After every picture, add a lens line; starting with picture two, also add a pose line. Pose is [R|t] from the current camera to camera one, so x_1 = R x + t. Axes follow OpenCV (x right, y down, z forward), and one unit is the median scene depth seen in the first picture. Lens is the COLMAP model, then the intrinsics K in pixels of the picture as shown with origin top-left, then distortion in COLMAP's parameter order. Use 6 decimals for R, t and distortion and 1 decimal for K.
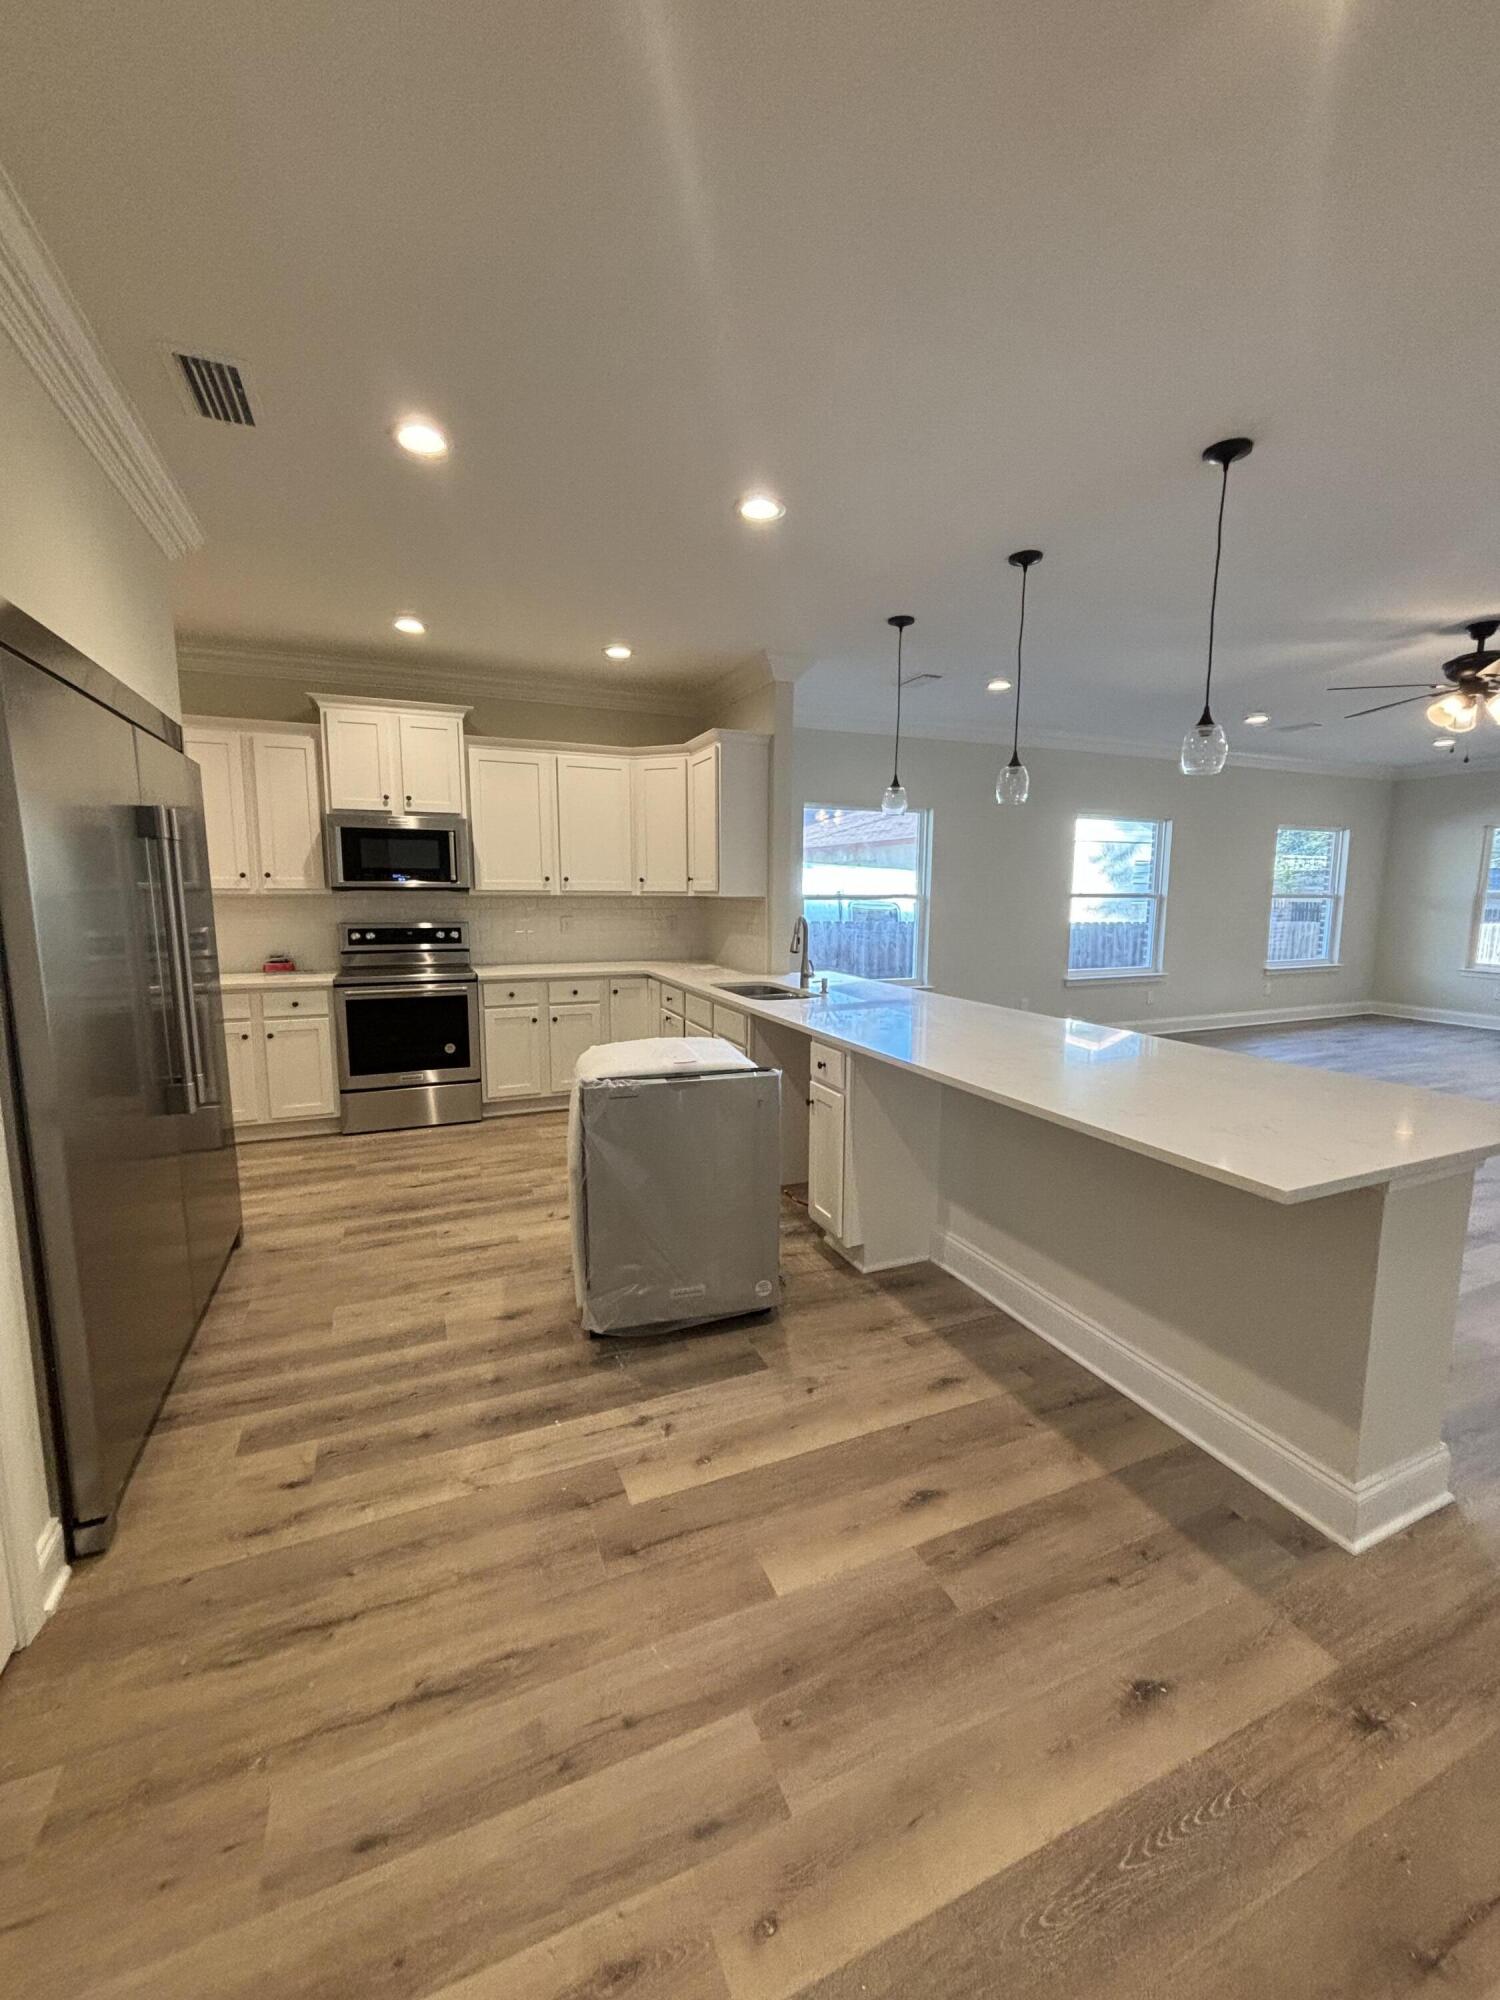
lens RADIAL K [[811.0, 0, 746.2], [0, 811.0, 987.1], [0, 0, 1]] dist [-0.002713, 0.000538]
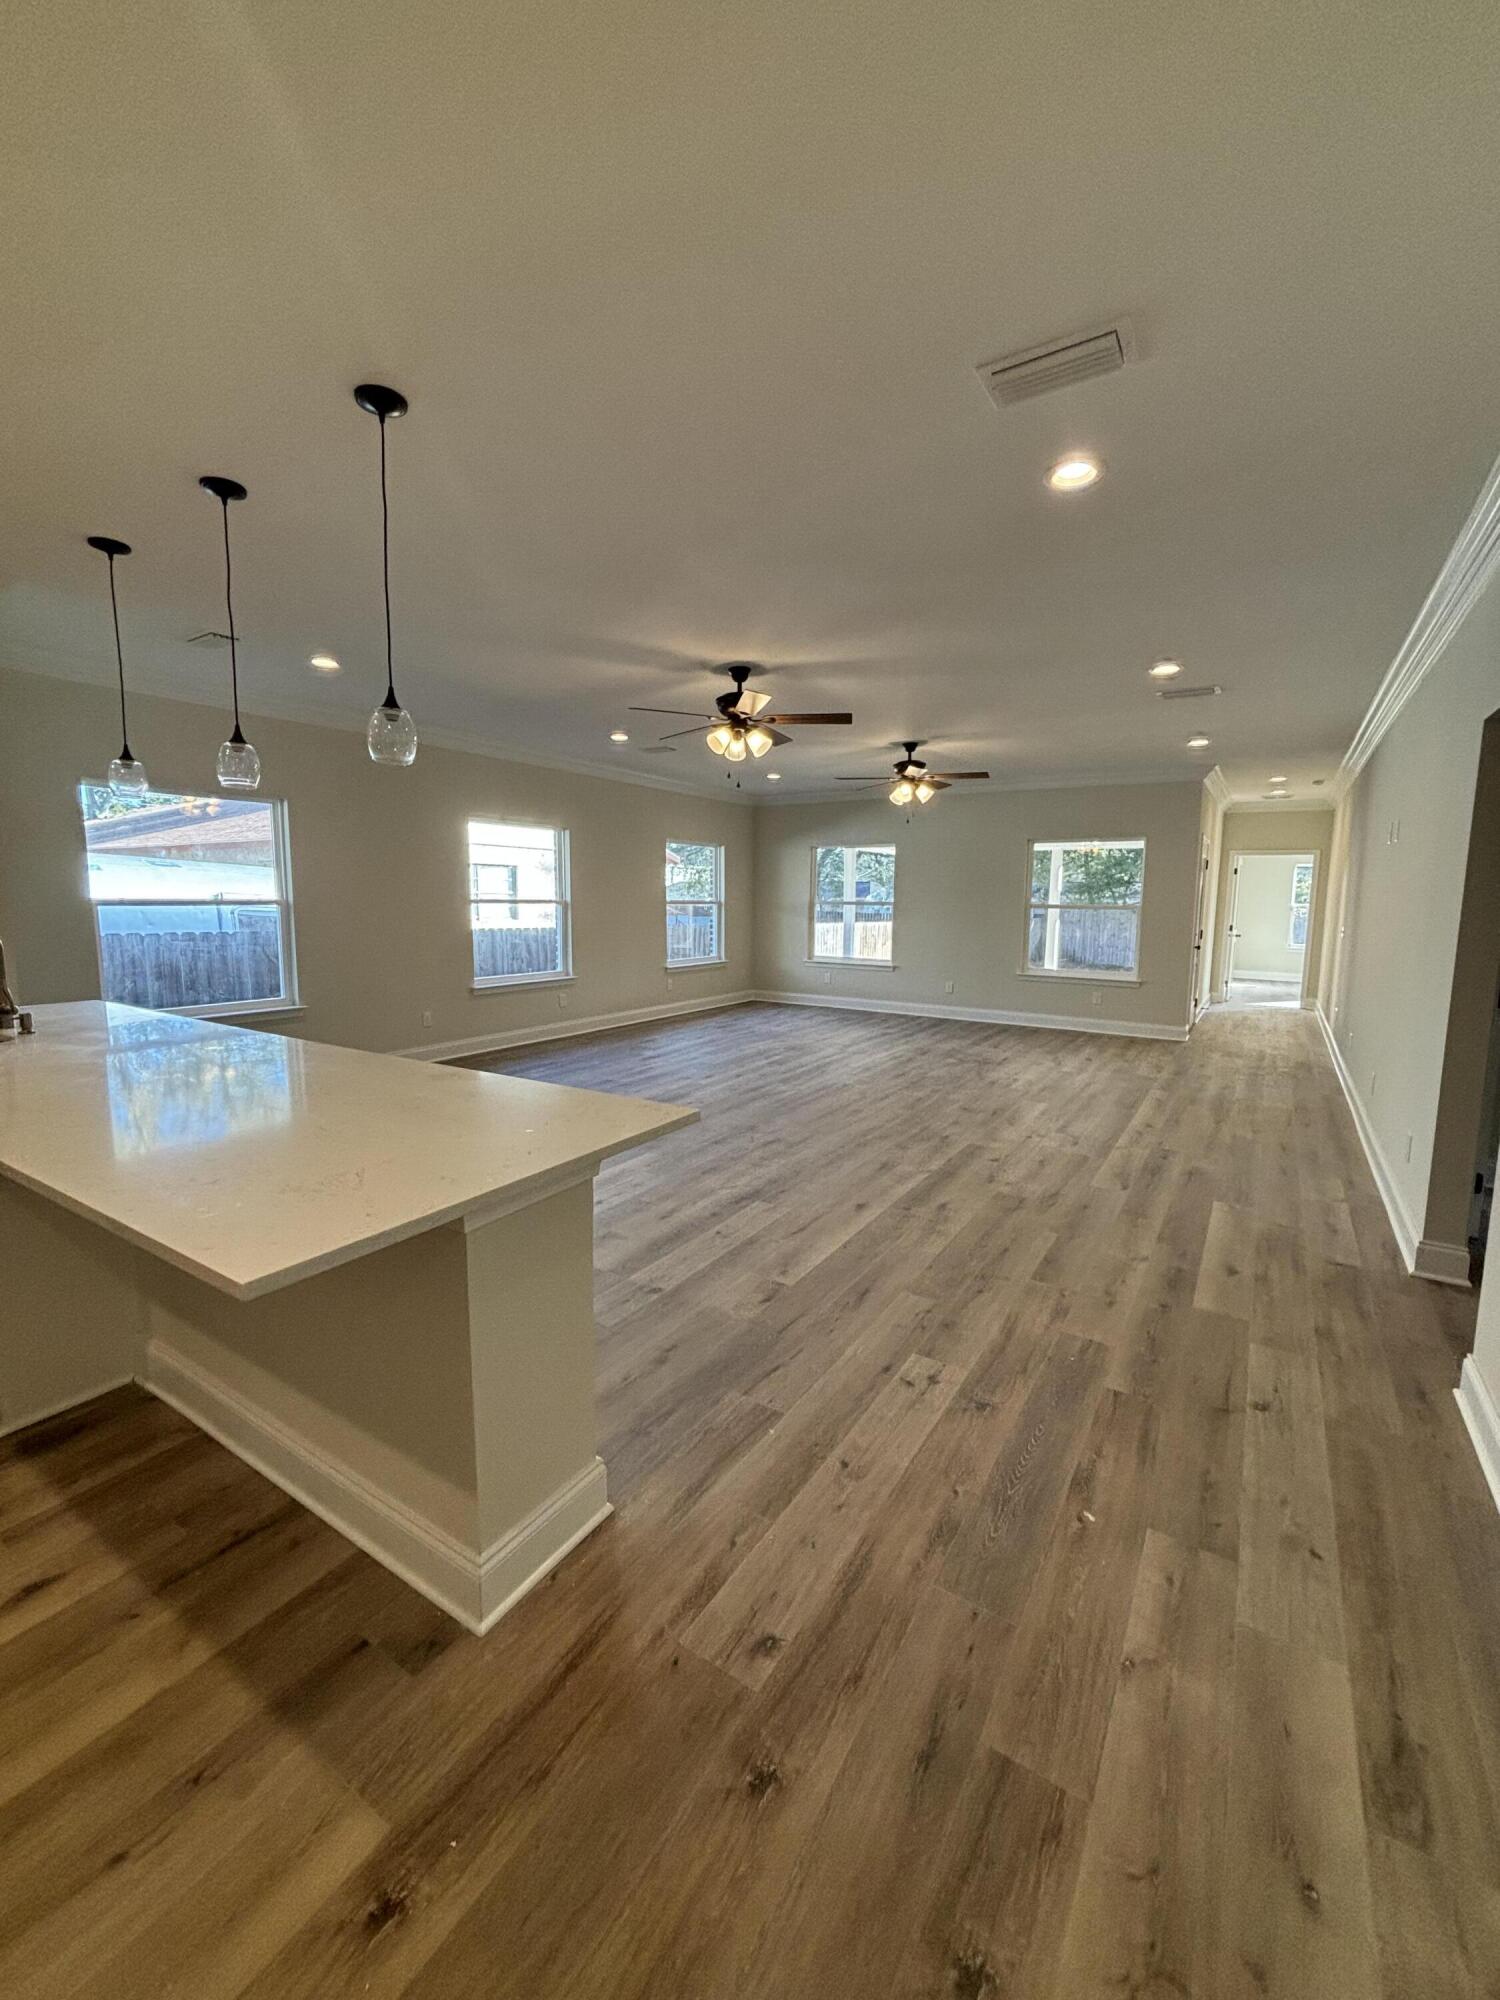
lens RADIAL K [[811.0, 0, 750.1], [0, 811.0, 984.2], [0, 0, 1]] dist [-0.002713, 0.000538]
pose [[0.825066, -0.056589, 0.562195, 0.300679], [0.063019, 0.997981, 0.007970, -0.002533], [-0.561511, 0.028853, 0.826966, 0.042283]]
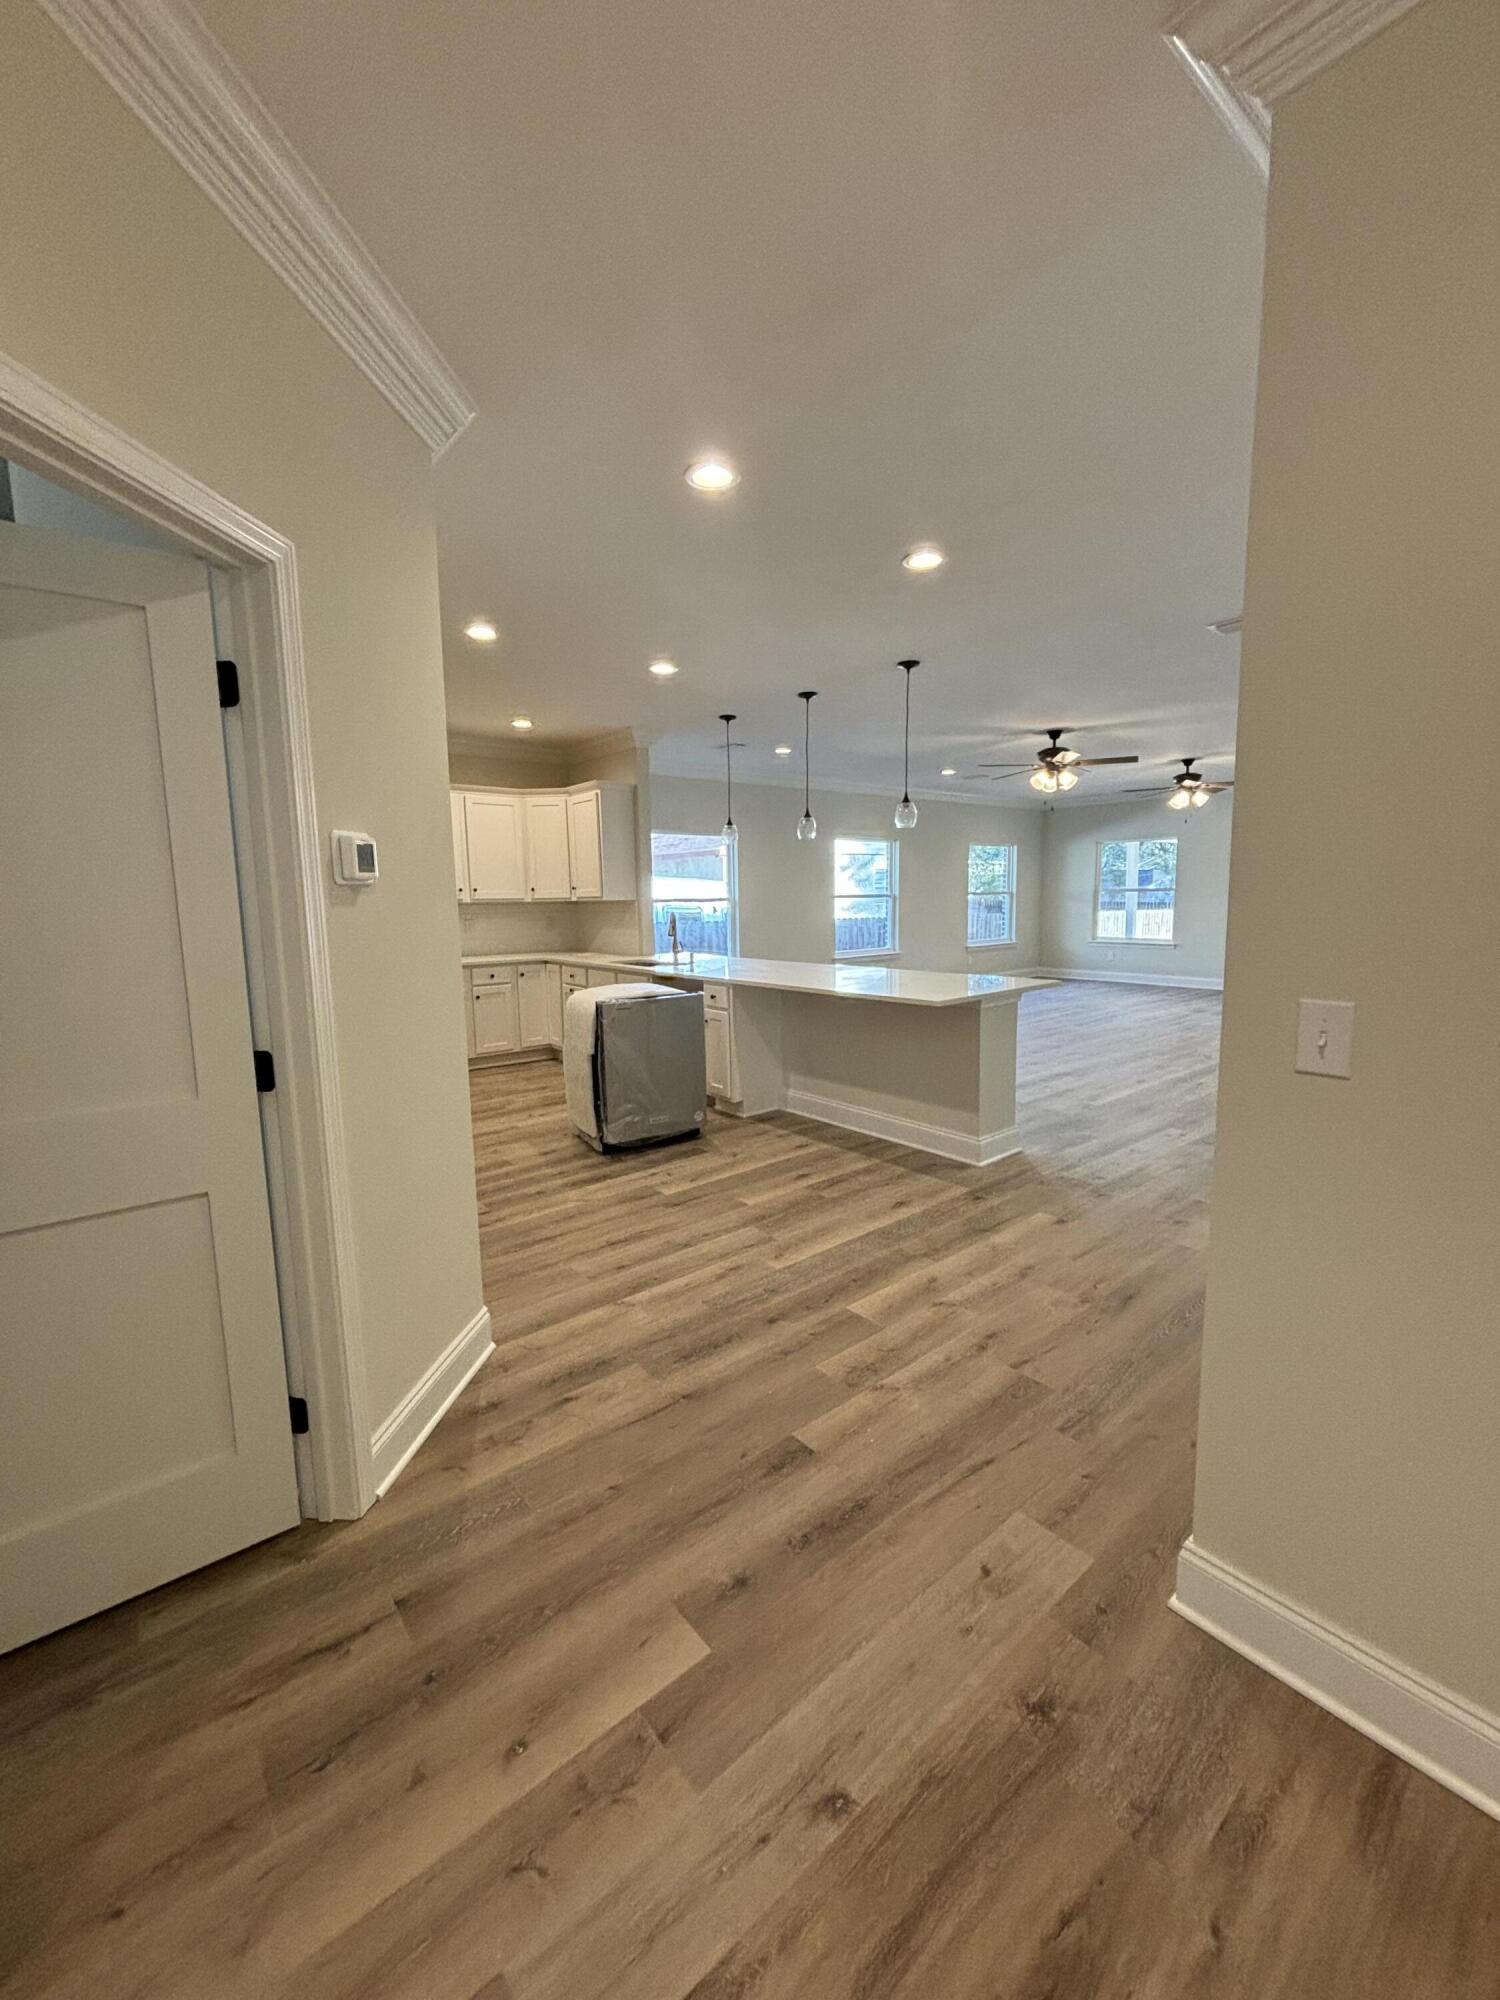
lens RADIAL K [[811.0, 0, 737.3], [0, 811.0, 991.8], [0, 0, 1]] dist [-0.002713, 0.000538]
pose [[0.962190, -0.054379, 0.266896, -0.294678], [0.056204, 0.998419, 0.000803, 0.086498], [-0.266518, 0.014228, 0.963725, -0.607659]]
